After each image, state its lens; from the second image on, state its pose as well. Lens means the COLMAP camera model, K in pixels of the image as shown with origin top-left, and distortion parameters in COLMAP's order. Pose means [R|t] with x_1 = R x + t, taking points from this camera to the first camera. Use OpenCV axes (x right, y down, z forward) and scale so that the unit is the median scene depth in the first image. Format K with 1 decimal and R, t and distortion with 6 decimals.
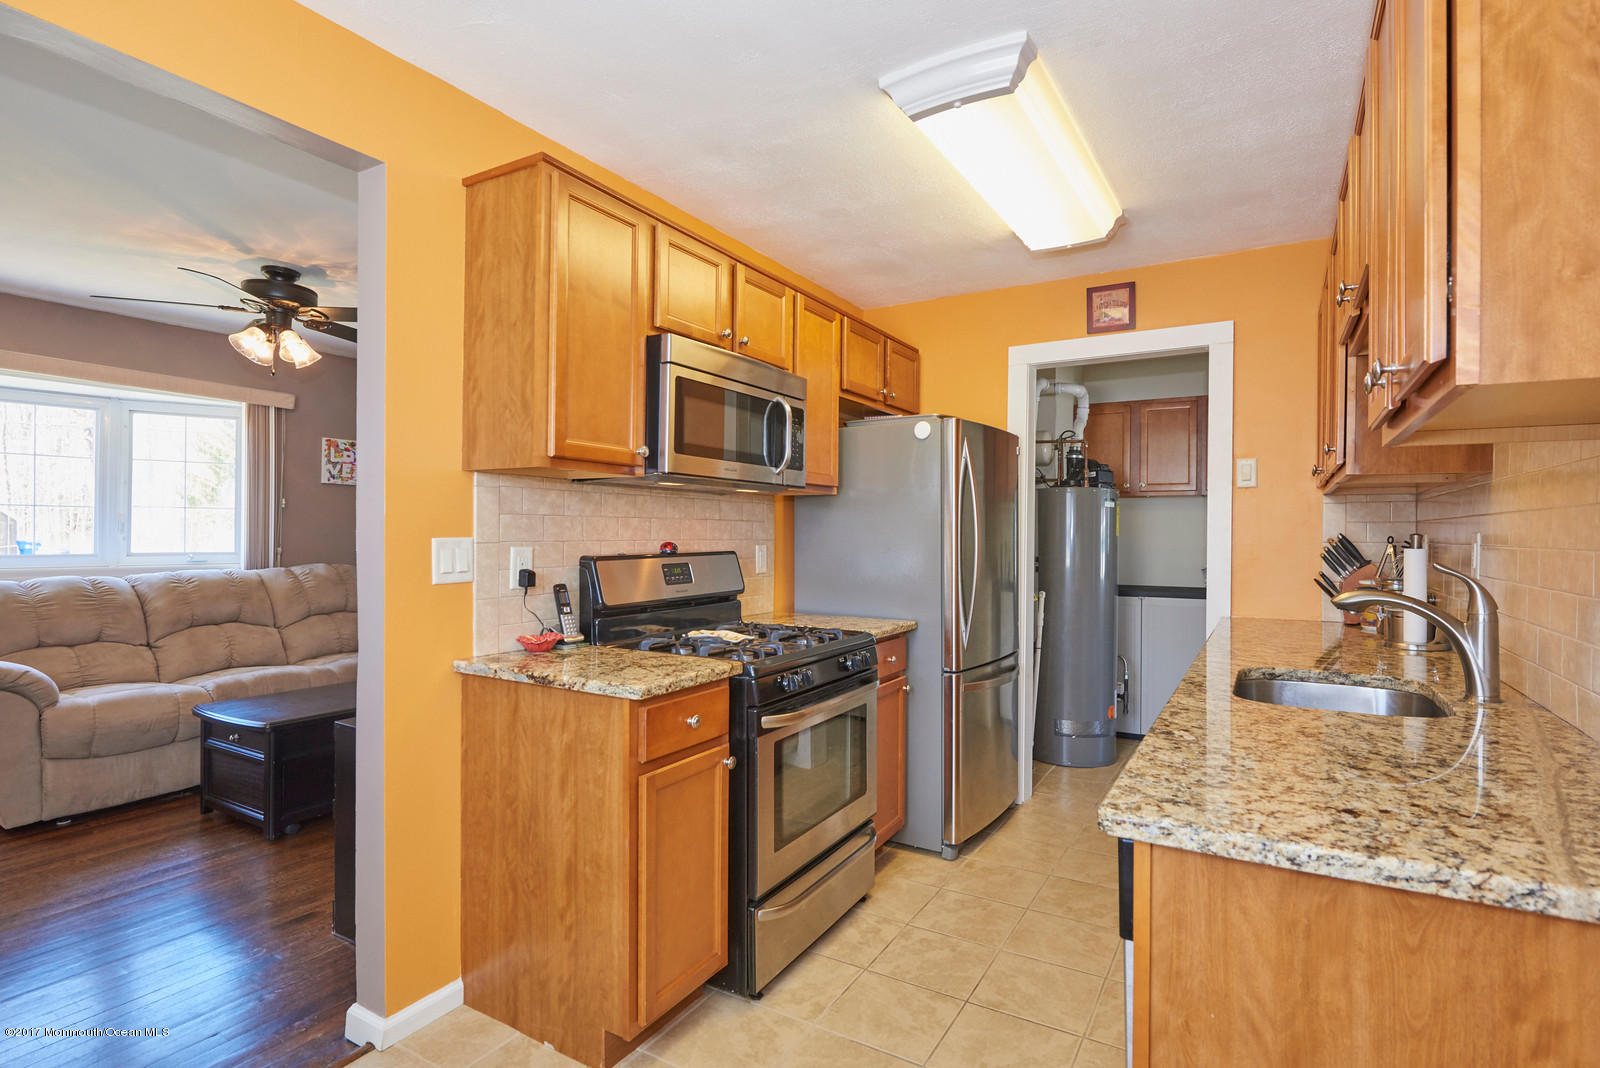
lens RADIAL K [[783.6, 0, 795.3], [0, 783.6, 534.1], [0, 0, 1]] dist [-0.001760, -0.005580]
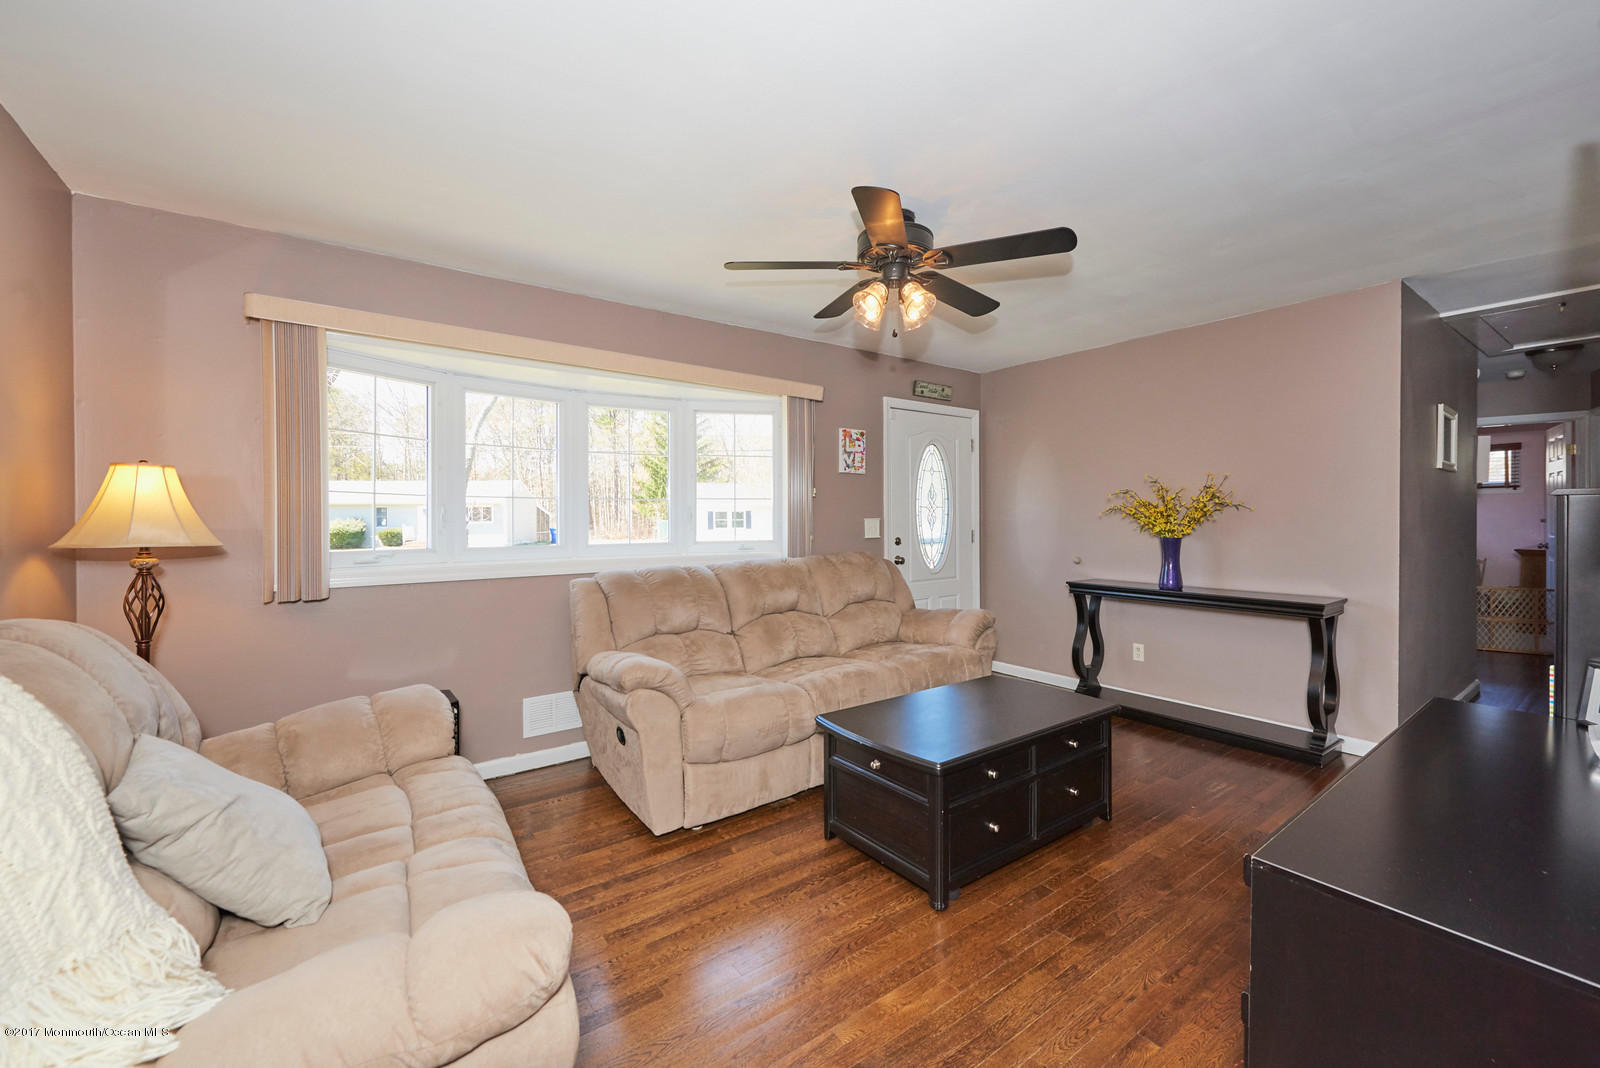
lens RADIAL K [[640.2, 0, 804.0], [0, 640.2, 529.3], [0, 0, 1]] dist [0.001894, -0.000396]
pose [[0.919568, -0.006794, -0.392873, -0.738573], [0.012132, 0.999865, 0.011107, -0.002319], [0.392745, -0.014980, 0.919526, 0.486136]]
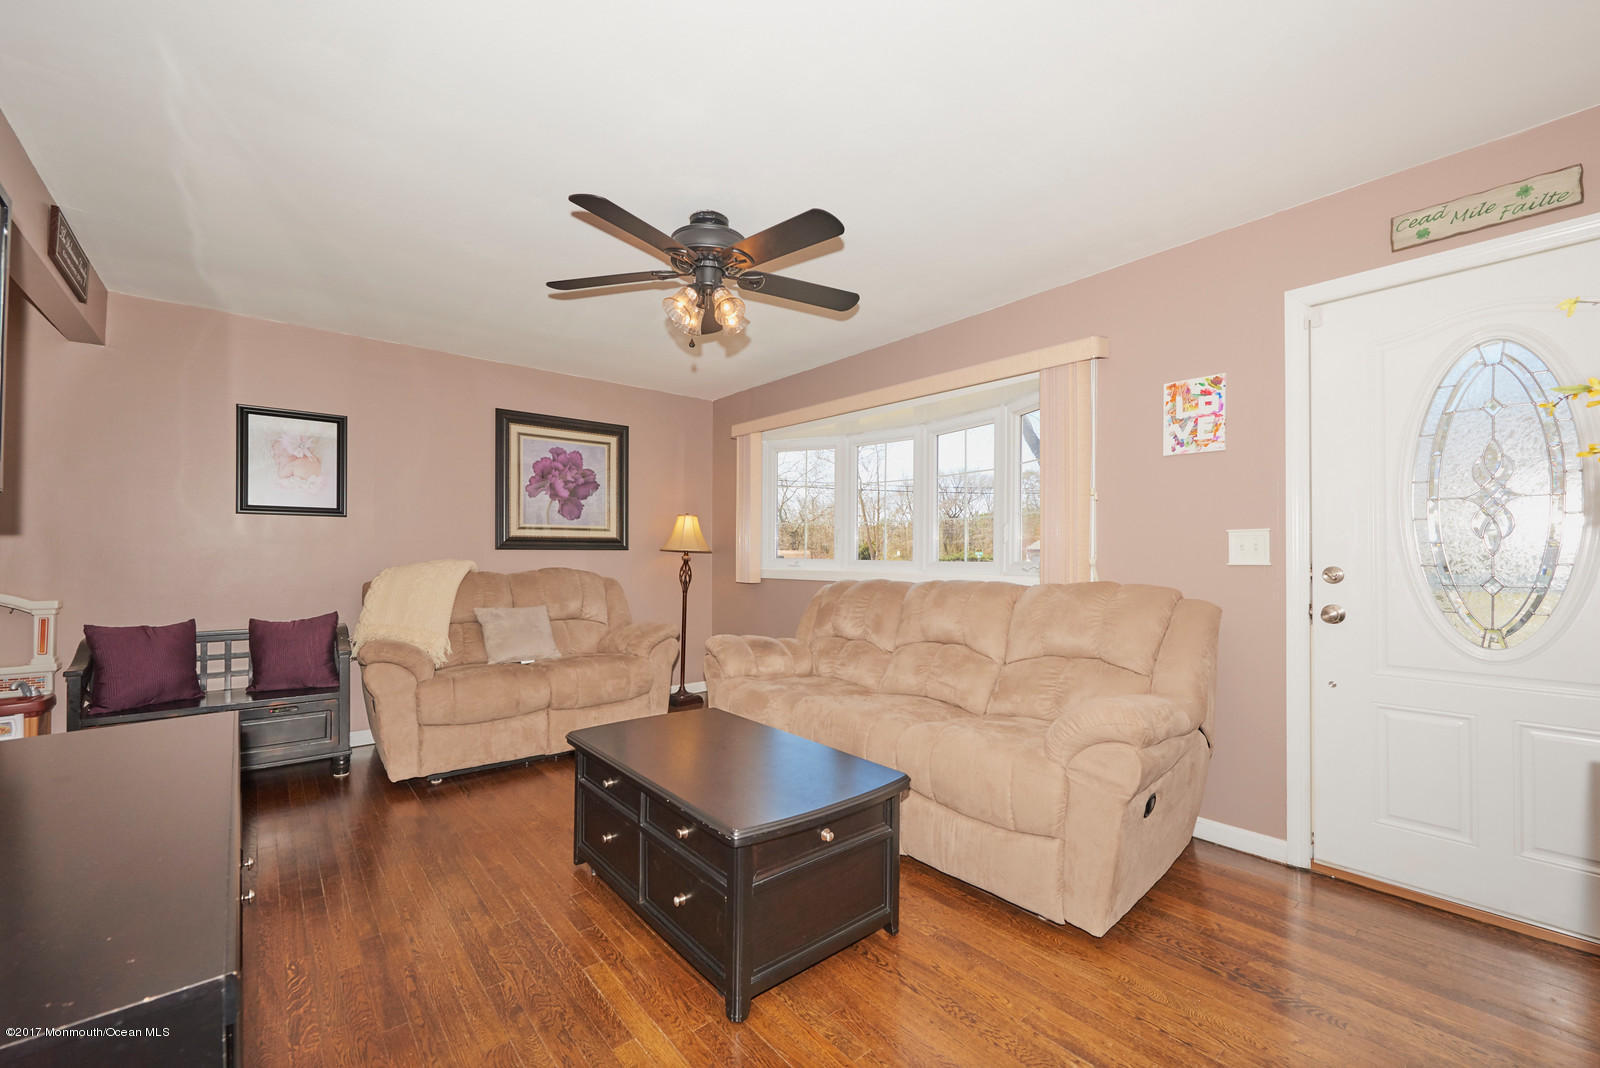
lens RADIAL K [[642.2, 0, 802.4], [0, 642.2, 550.5], [0, 0, 1]] dist [0.001169, -0.000236]
pose [[-0.328596, -0.013650, -0.944372, -0.046275], [-0.007950, 0.999900, -0.011686, 0.044188], [0.944437, 0.003668, -0.328672, 2.072126]]
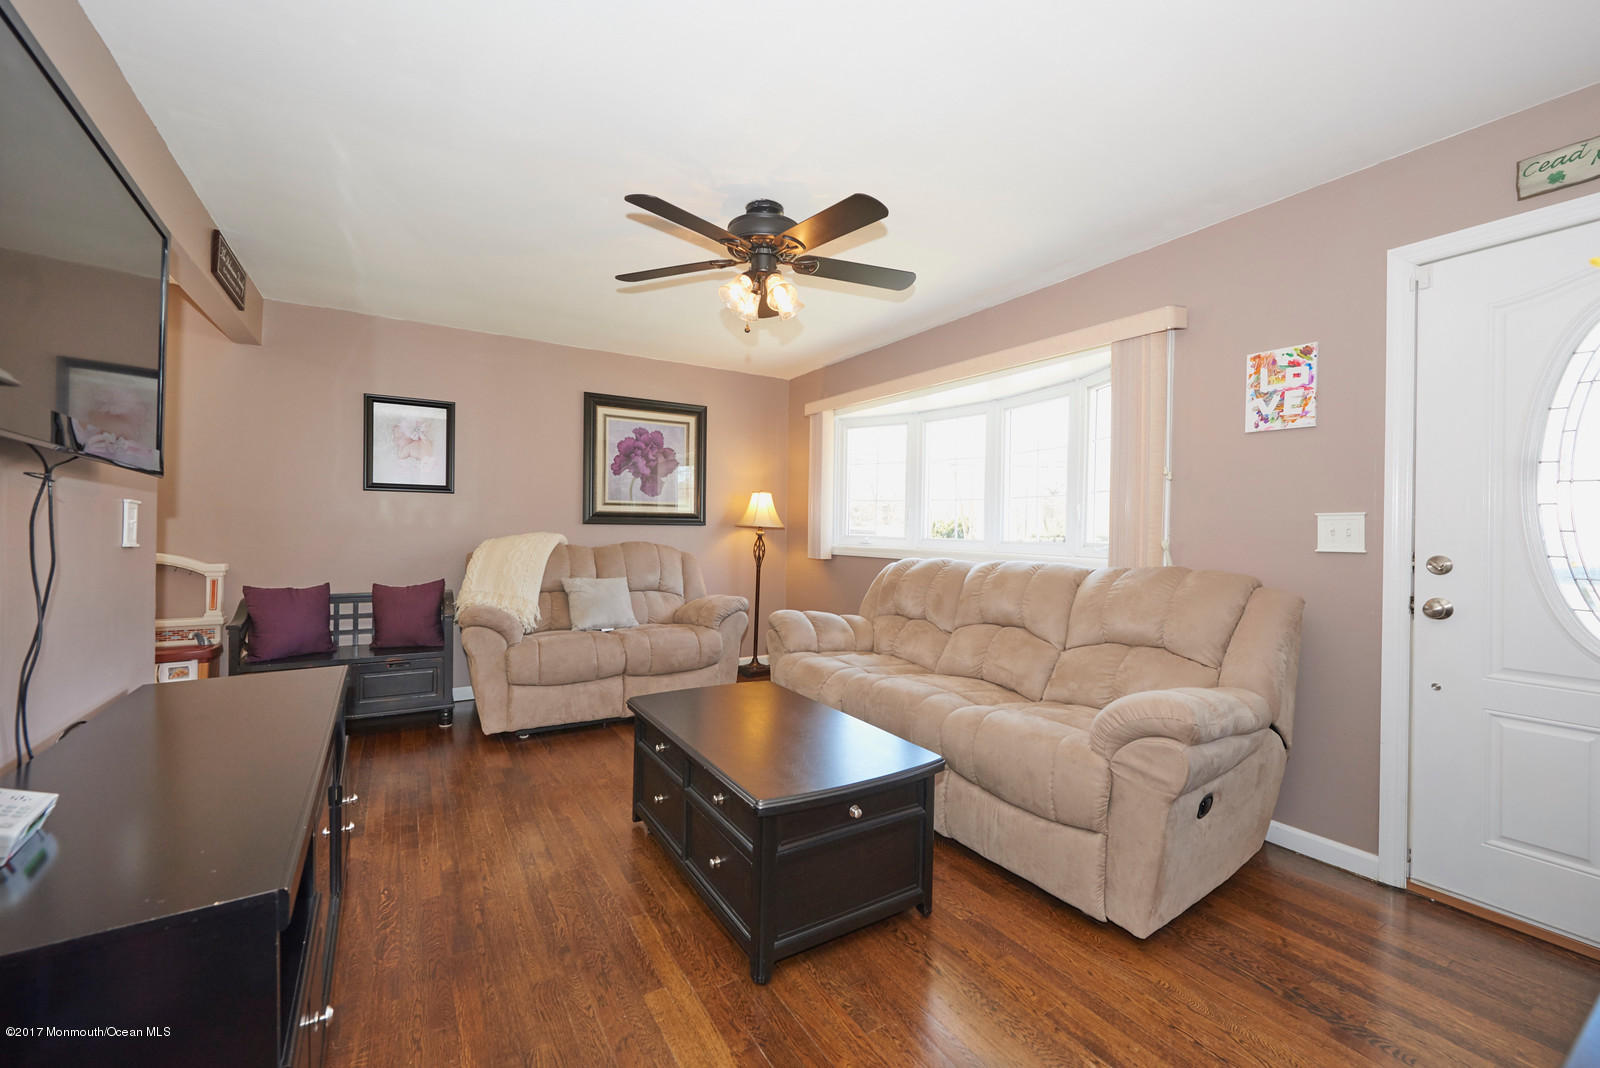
lens RADIAL K [[640.2, 0, 804.0], [0, 640.2, 529.3], [0, 0, 1]] dist [0.001894, -0.000396]
pose [[-0.459514, -0.011538, -0.888095, -0.059787], [-0.020261, 0.999792, -0.002506, 0.034227], [0.887939, 0.016842, -0.459652, 2.147640]]
